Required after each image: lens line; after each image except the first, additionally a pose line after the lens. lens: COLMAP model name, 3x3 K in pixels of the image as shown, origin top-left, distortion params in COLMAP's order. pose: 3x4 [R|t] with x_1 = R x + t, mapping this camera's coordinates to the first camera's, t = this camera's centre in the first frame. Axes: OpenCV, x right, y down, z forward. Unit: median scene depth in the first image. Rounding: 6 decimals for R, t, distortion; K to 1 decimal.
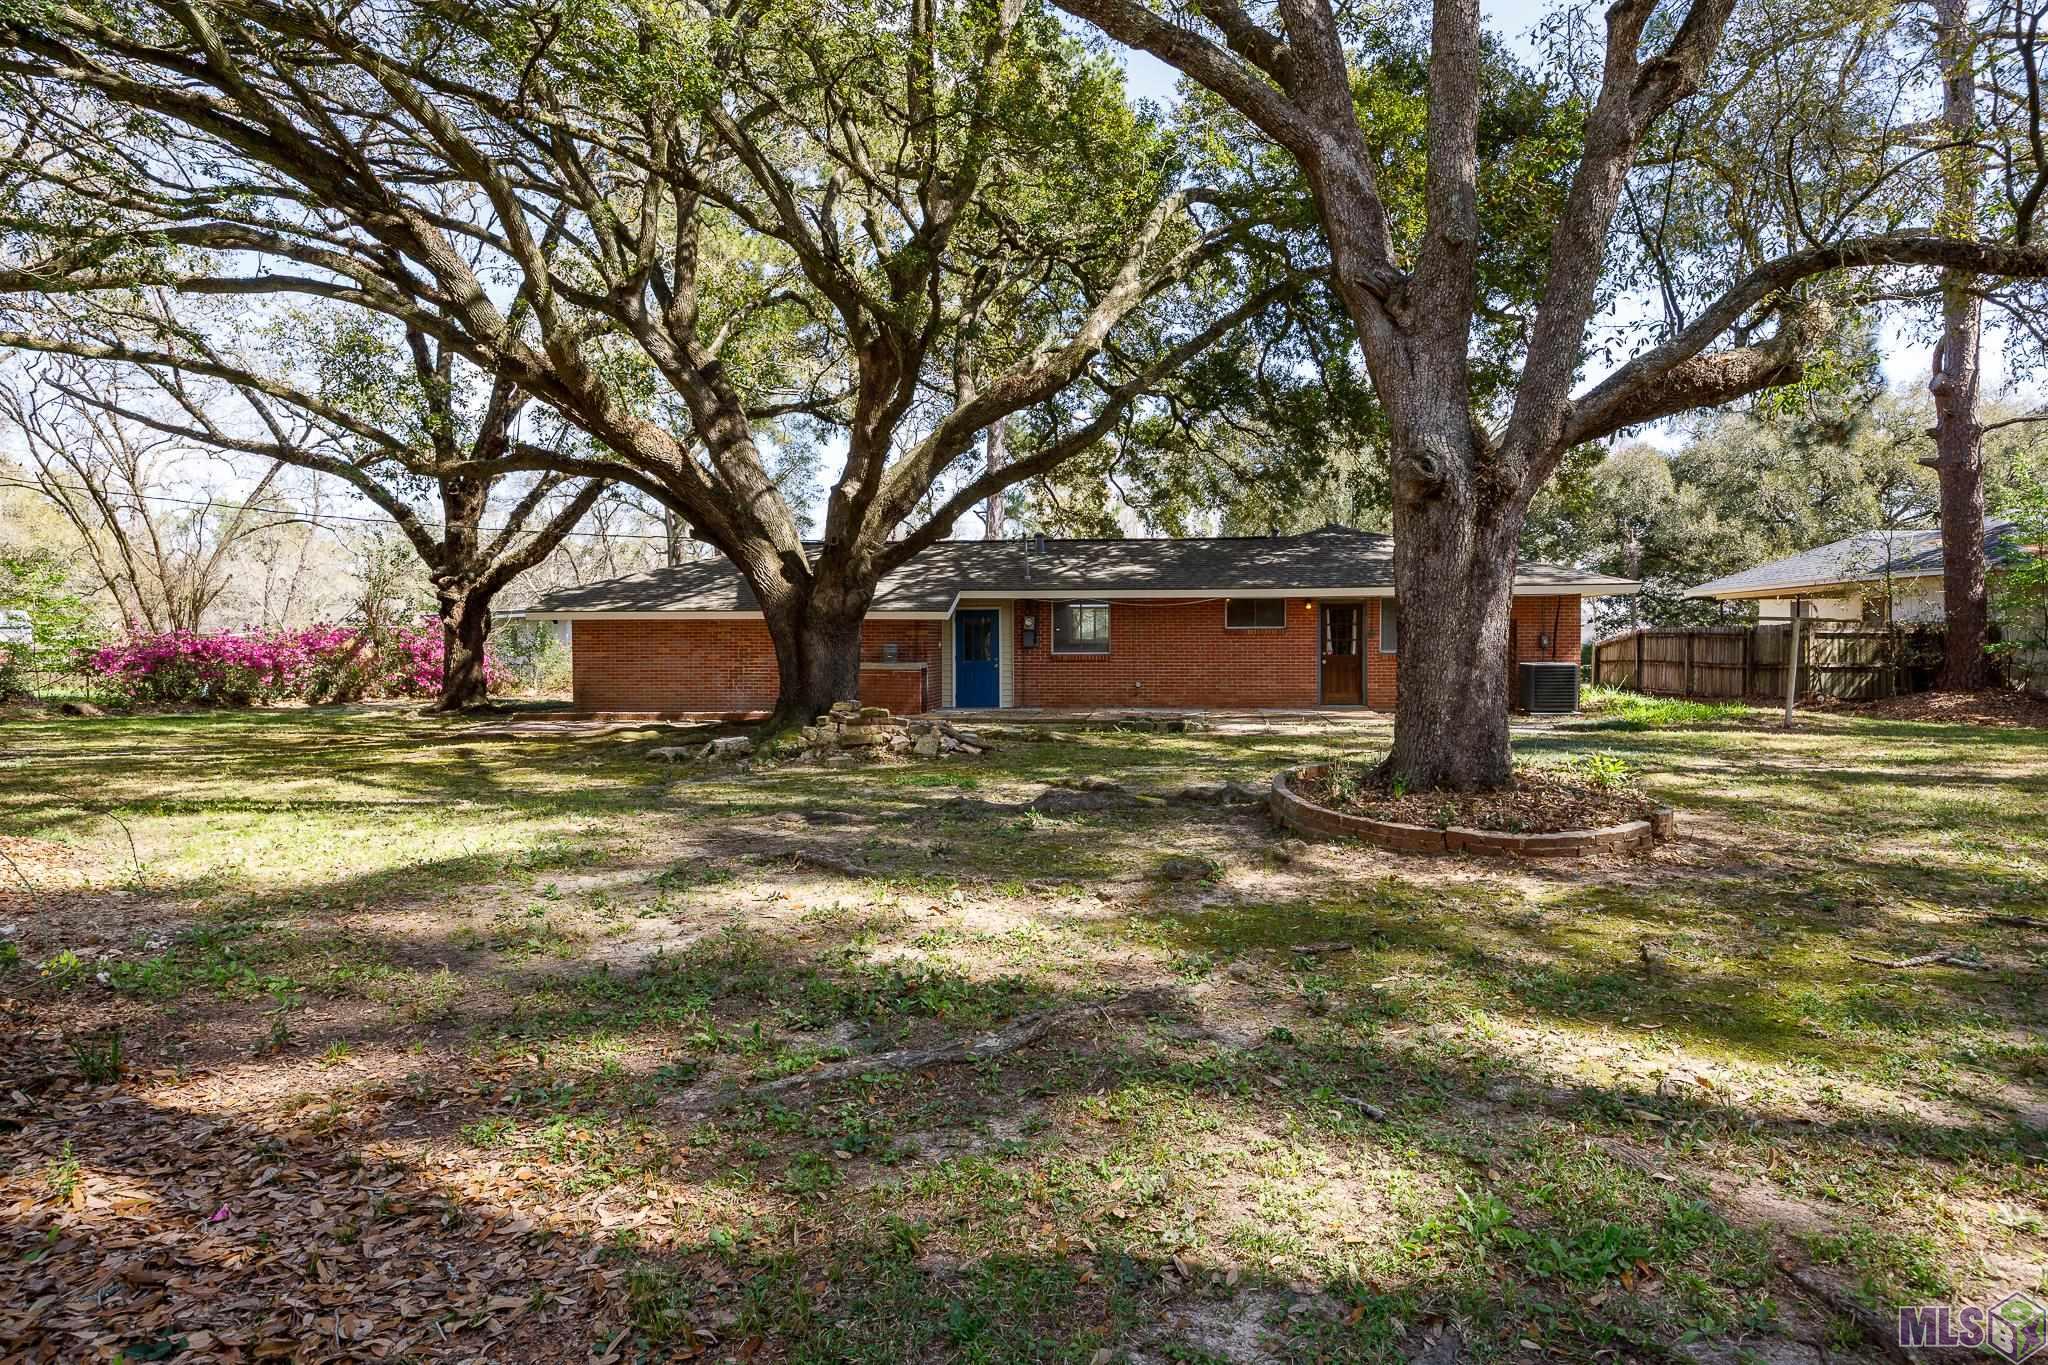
lens RADIAL K [[1235.4, 0, 1030.3], [0, 1235.4, 678.3], [0, 0, 1]] dist [-0.002752, 0.001268]
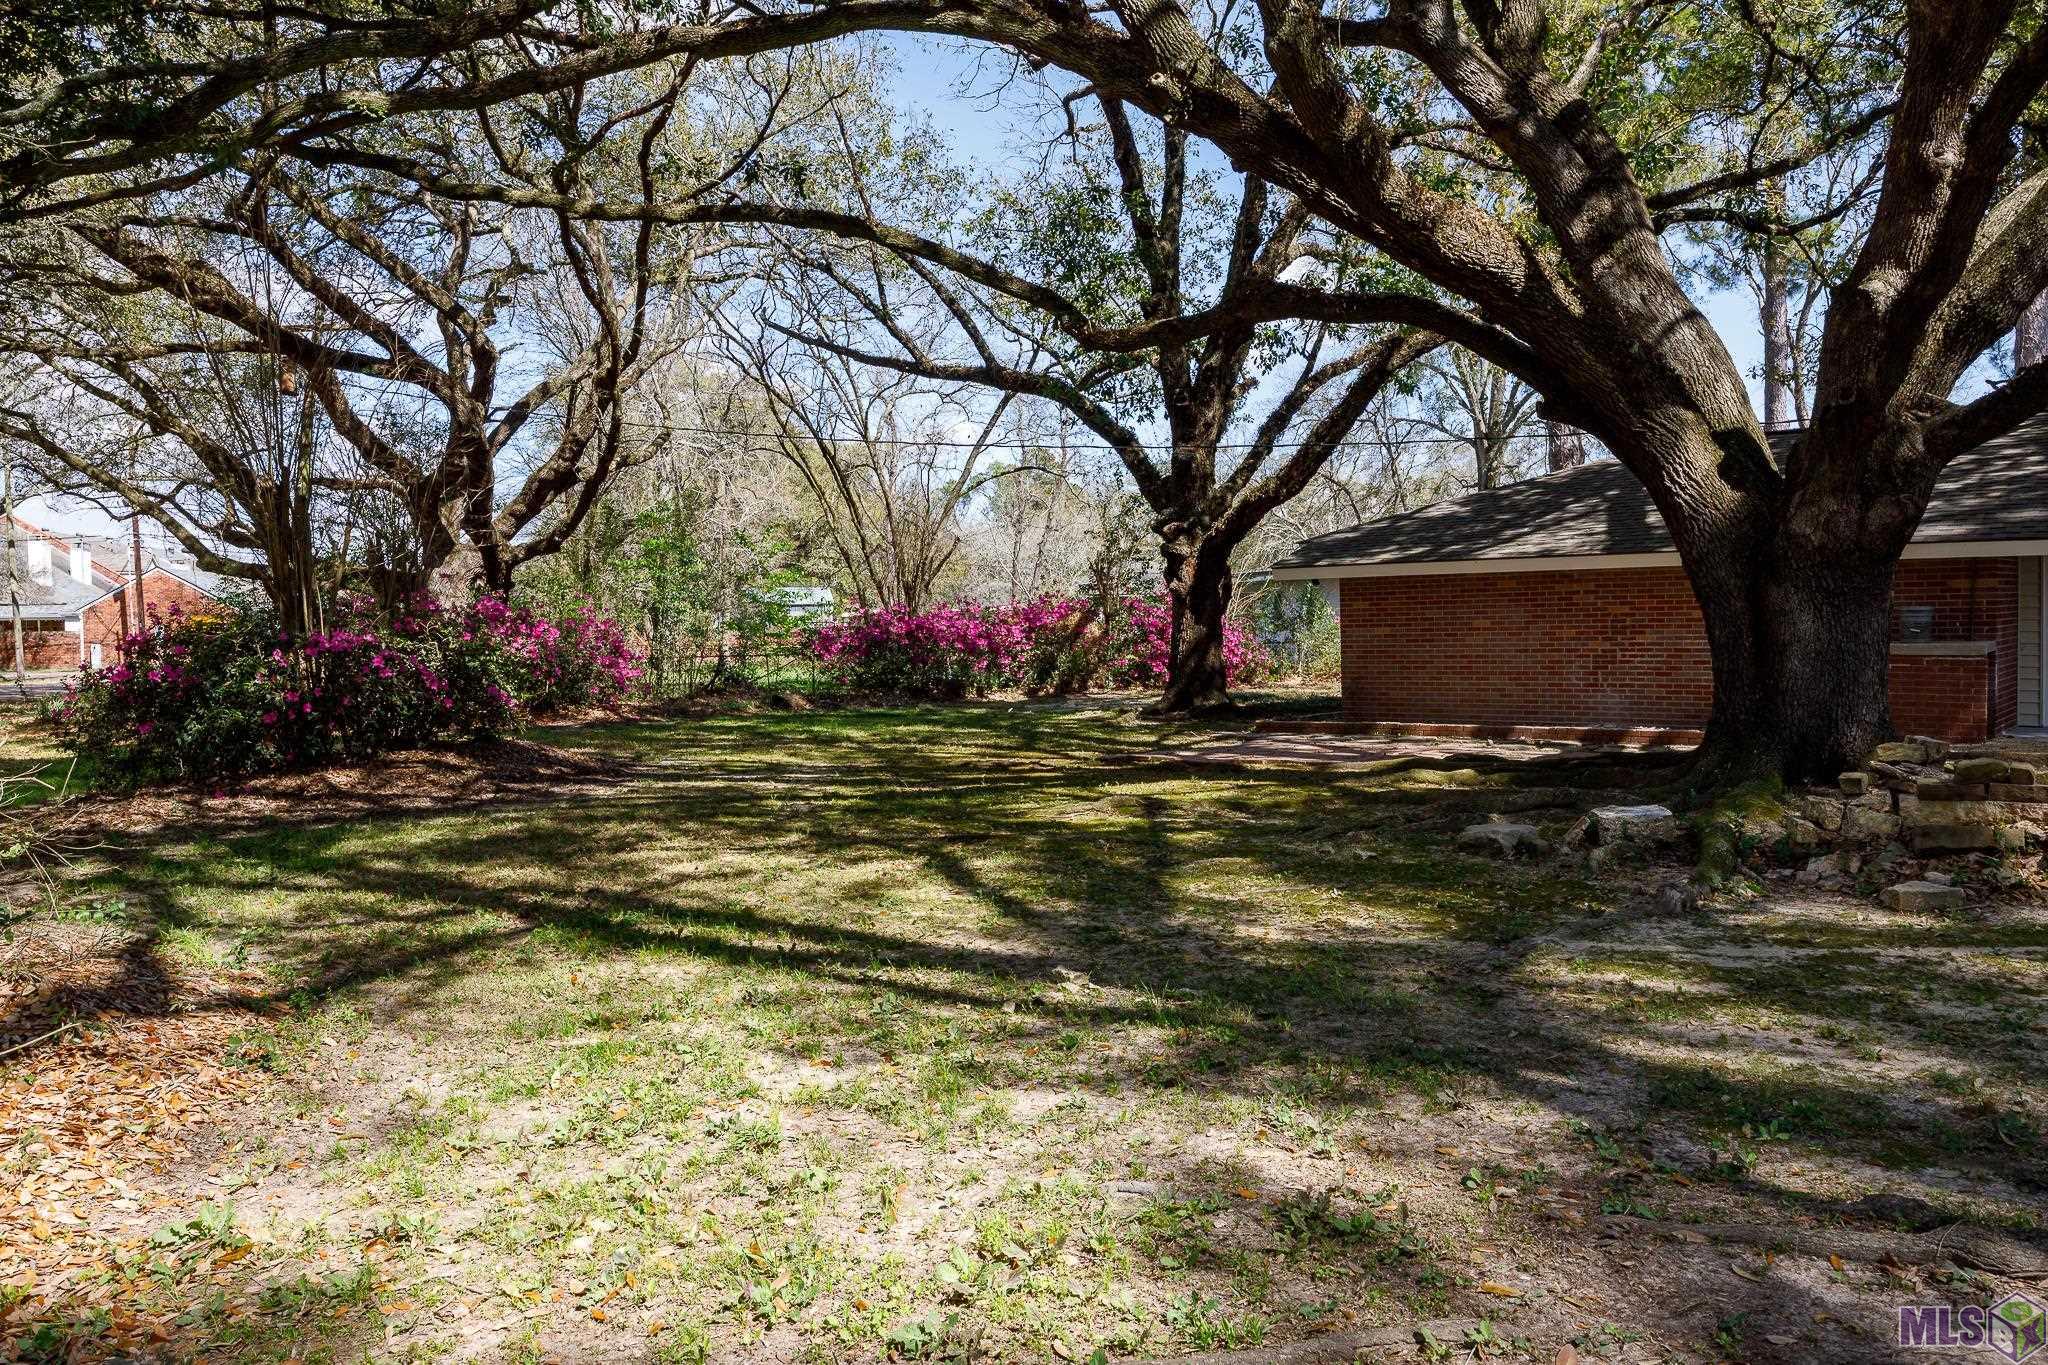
lens RADIAL K [[1492.2, 0, 1033.9], [0, 1492.2, 676.1], [0, 0, 1]] dist [-0.004215, -0.003066]
pose [[0.841236, 0.005659, -0.540639, -0.080217], [0.003797, 0.999859, 0.016374, -0.009247], [0.540655, -0.015827, 0.841095, 0.246760]]
